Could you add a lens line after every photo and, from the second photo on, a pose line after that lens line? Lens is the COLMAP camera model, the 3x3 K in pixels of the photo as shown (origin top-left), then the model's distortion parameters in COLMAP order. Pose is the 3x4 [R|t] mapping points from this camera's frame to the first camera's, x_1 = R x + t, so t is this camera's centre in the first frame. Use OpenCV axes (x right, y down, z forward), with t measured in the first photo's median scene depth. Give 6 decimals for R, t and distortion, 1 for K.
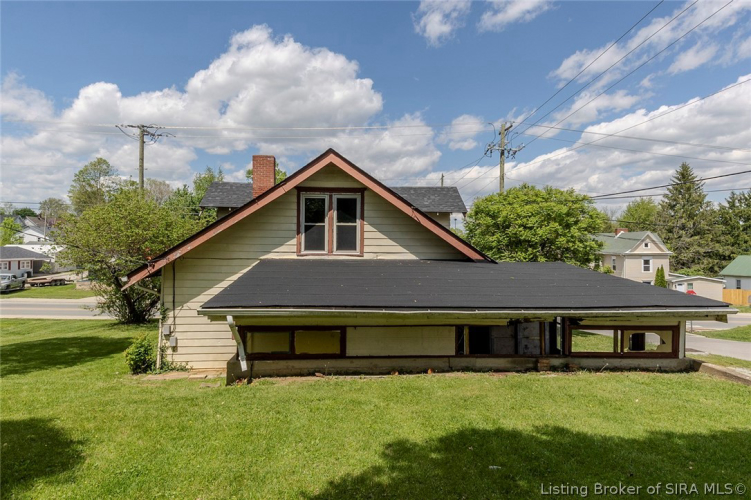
lens RADIAL K [[286.2, 0, 375.5], [0, 286.2, 250.0], [0, 0, 1]] dist [-0.001295, 0.000205]
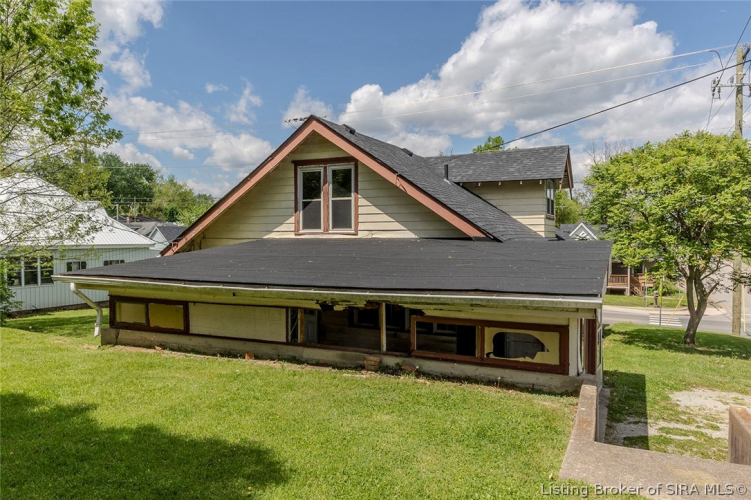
lens RADIAL K [[350.1, 0, 486.3], [0, 350.1, 239.6], [0, 0, 1]] dist [-0.003734, -0.001056]
pose [[0.953332, -0.009155, -0.301785, 0.658780], [0.010941, 0.999931, 0.004230, 0.036771], [0.301726, -0.007335, 0.953366, 0.107191]]
